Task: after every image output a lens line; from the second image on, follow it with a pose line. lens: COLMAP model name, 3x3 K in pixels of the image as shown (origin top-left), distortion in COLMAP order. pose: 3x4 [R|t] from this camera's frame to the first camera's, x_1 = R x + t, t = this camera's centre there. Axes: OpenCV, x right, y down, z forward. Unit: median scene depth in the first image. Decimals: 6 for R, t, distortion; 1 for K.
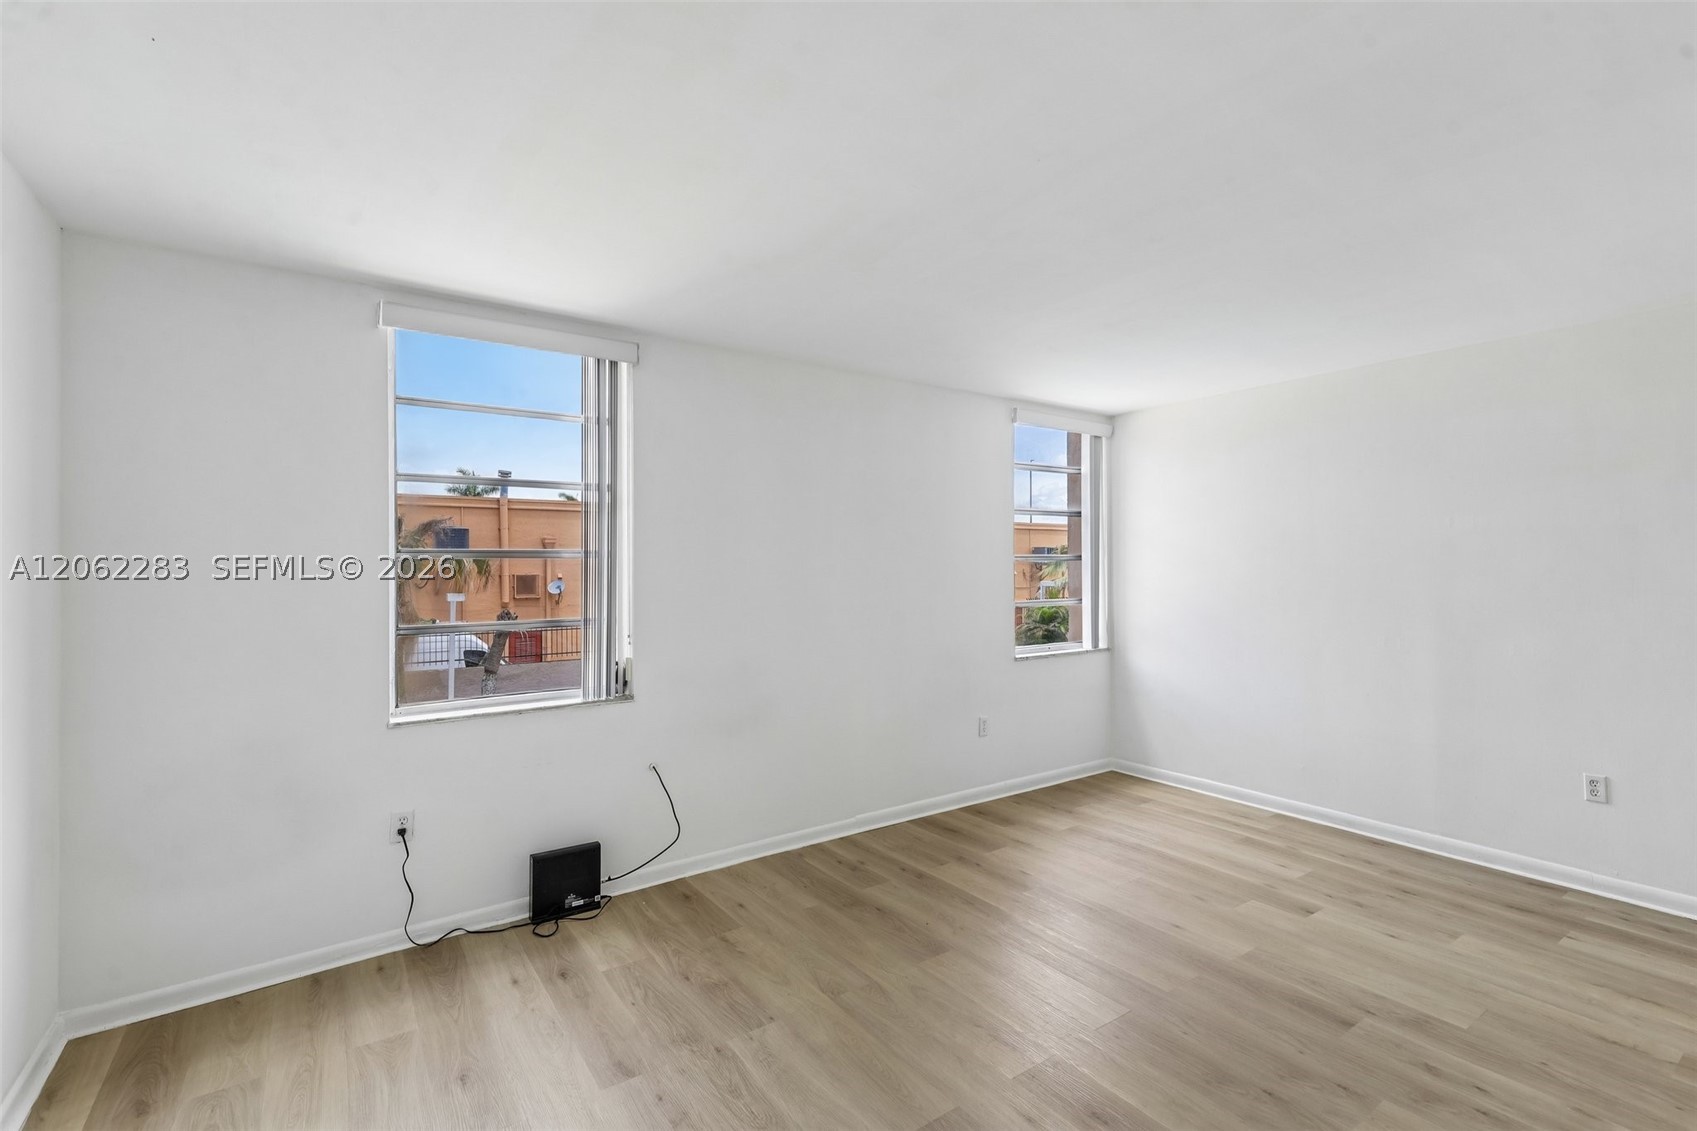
lens RADIAL K [[763.8, 0, 856.0], [0, 763.8, 560.6], [0, 0, 1]] dist [0.024651, -0.009772]
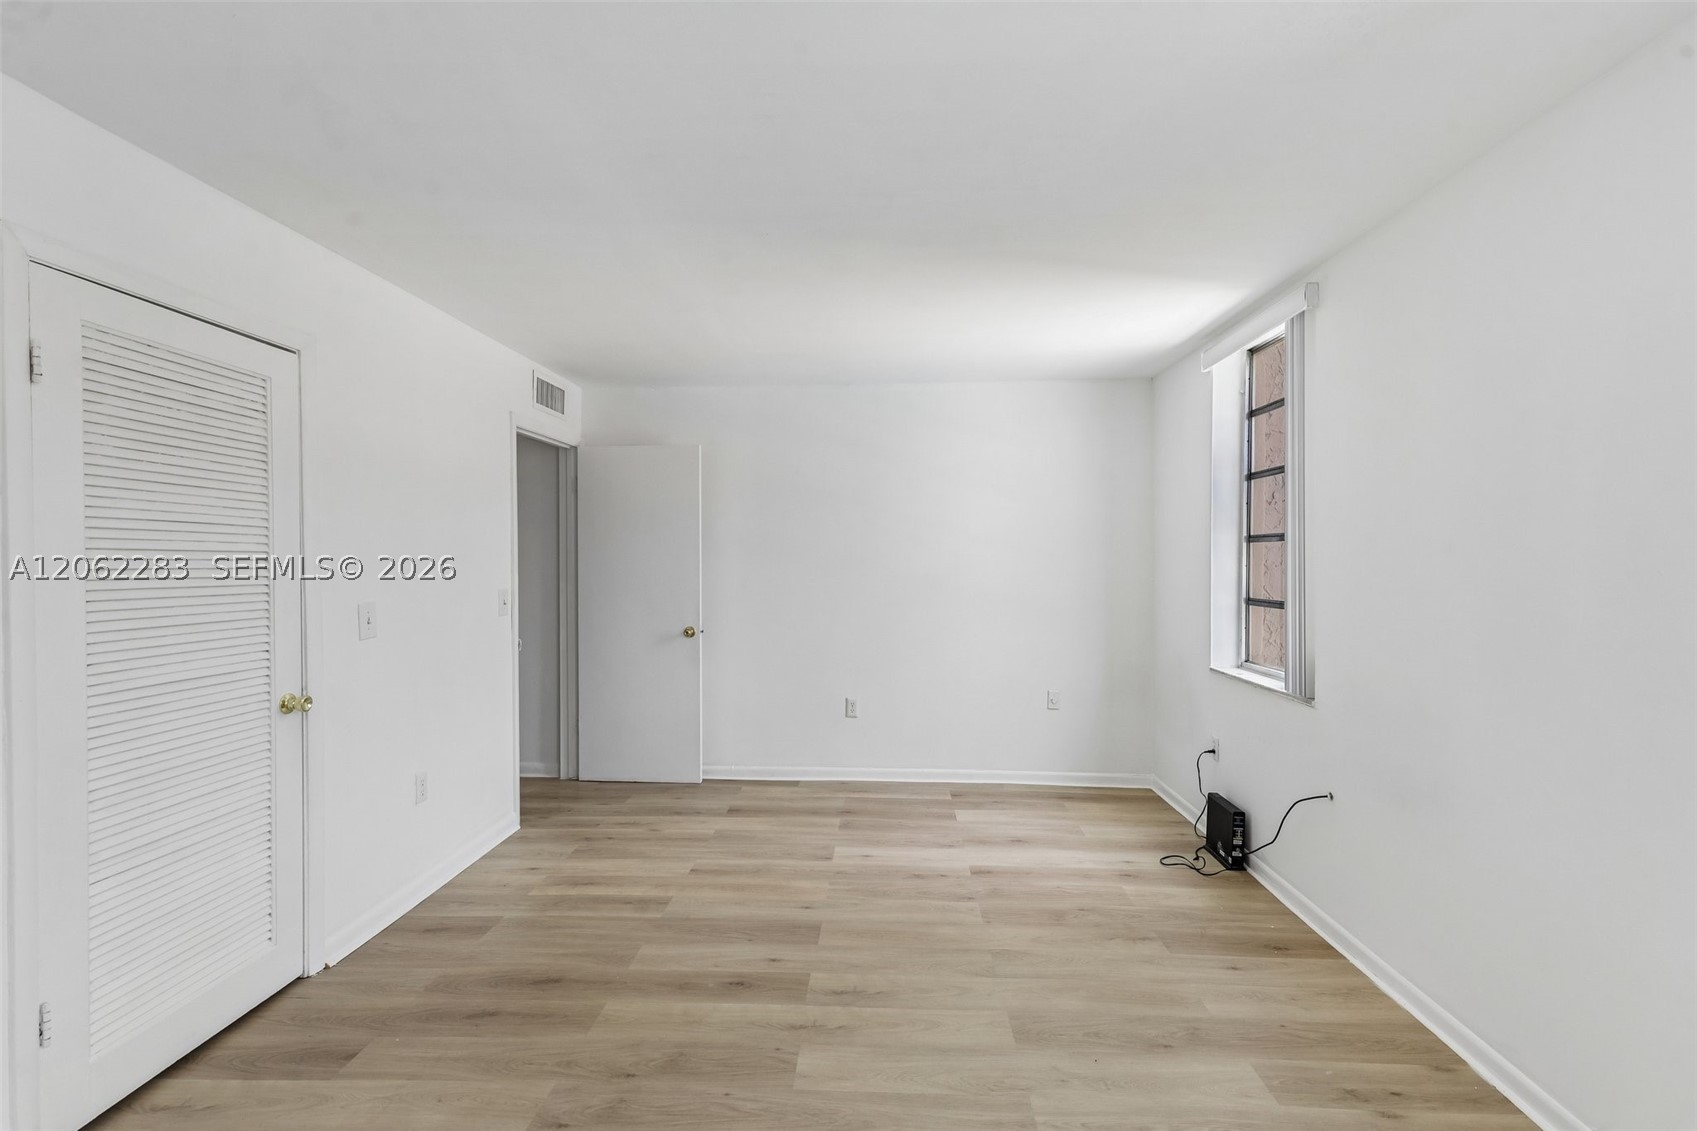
lens RADIAL K [[763.8, 0, 856.0], [0, 763.8, 560.6], [0, 0, 1]] dist [0.024651, -0.009772]
pose [[-0.609021, 0.011957, -0.793064, 0.716247], [0.015000, 0.999881, 0.003556, 0.011766], [0.793012, -0.009730, -0.609128, 1.161274]]
